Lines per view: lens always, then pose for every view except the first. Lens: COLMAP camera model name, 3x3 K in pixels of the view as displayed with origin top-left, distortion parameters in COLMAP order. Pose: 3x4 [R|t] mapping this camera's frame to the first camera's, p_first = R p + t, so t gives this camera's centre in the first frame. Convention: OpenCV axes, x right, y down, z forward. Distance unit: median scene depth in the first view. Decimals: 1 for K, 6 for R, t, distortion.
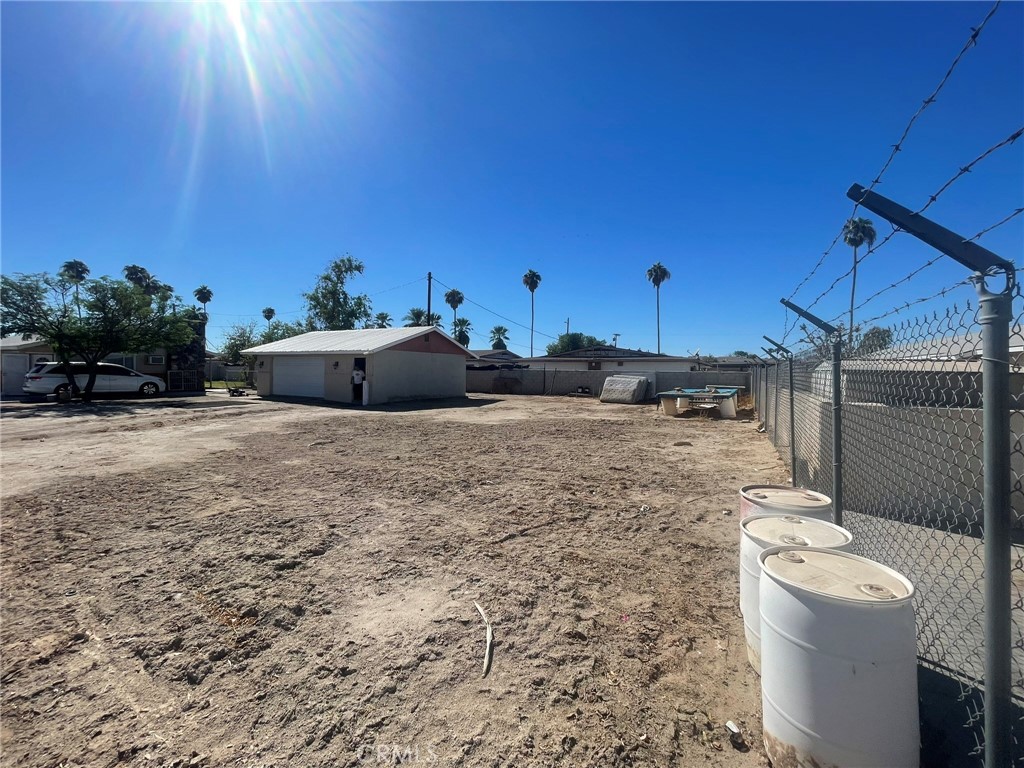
lens RADIAL K [[412.9, 0, 511.0], [0, 412.9, 381.5], [0, 0, 1]] dist [-0.001840, 0.000568]
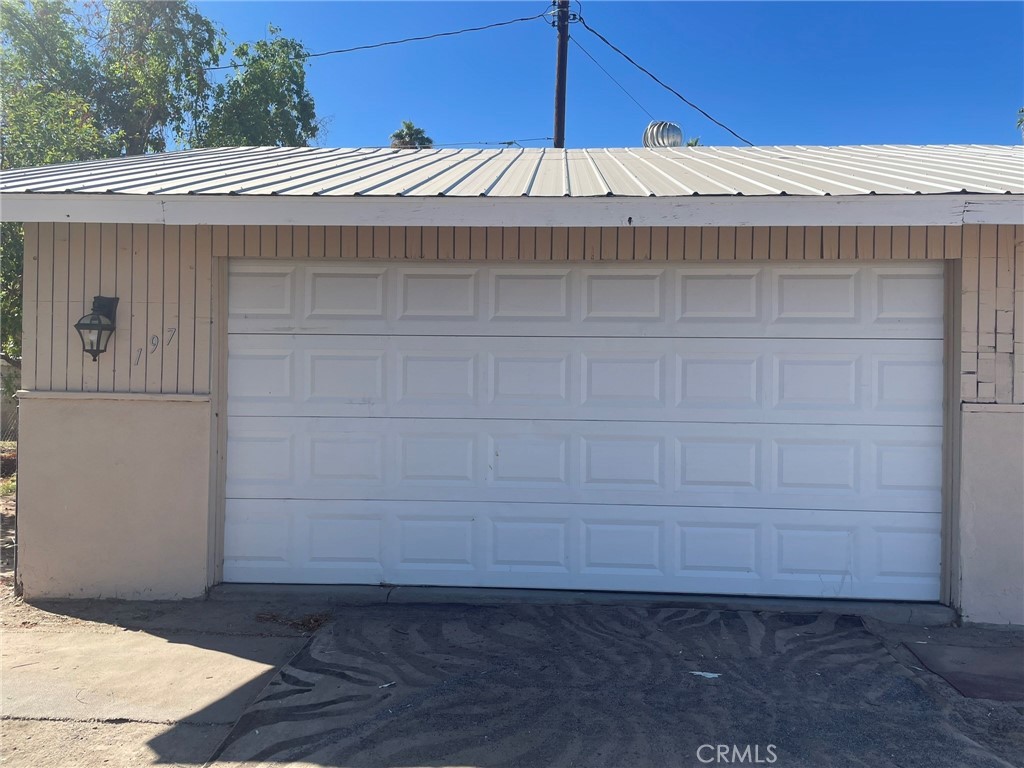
lens RADIAL K [[768.4, 0, 512.0], [0, 768.4, 384.0], [0, 0, 1]] dist [0.049587, -0.002756]
pose [[0.900457, -0.011330, 0.434798, -2.054602], [0.012989, 0.999915, -0.000845, -0.080174], [-0.434751, 0.006409, 0.900528, 2.640374]]
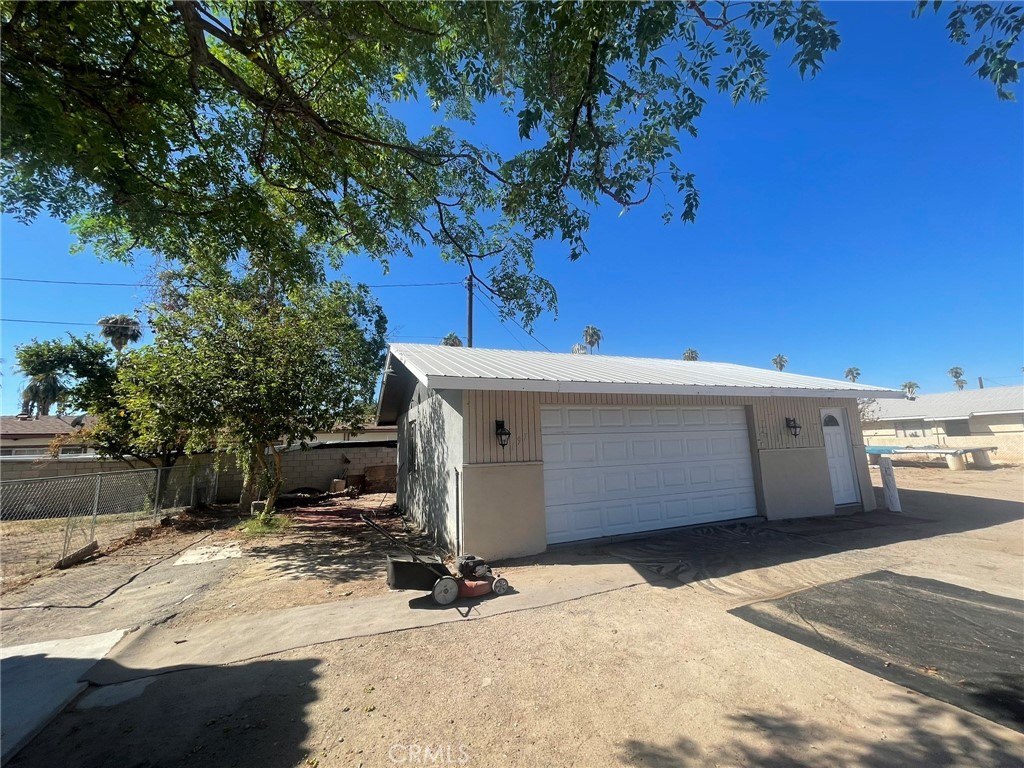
lens RADIAL K [[412.9, 0, 511.0], [0, 412.9, 381.5], [0, 0, 1]] dist [-0.001840, 0.000568]
pose [[0.627580, 0.084754, 0.773925, -2.727151], [0.063013, 0.985266, -0.158996, -0.106190], [-0.775998, 0.148550, 0.612992, 2.875237]]
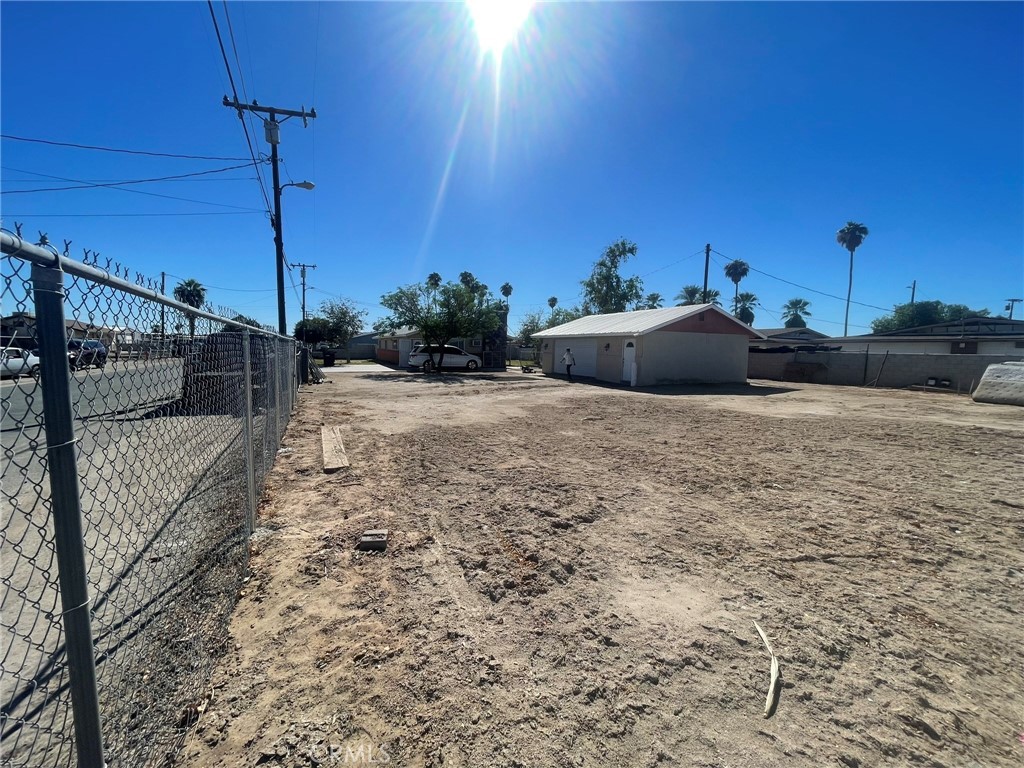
lens RADIAL K [[412.9, 0, 511.0], [0, 412.9, 381.5], [0, 0, 1]] dist [-0.001840, 0.000568]
pose [[0.809606, 0.048679, -0.584951, -0.011841], [-0.023246, 0.998432, 0.050914, 0.003297], [0.586513, -0.027623, 0.809469, 0.016874]]
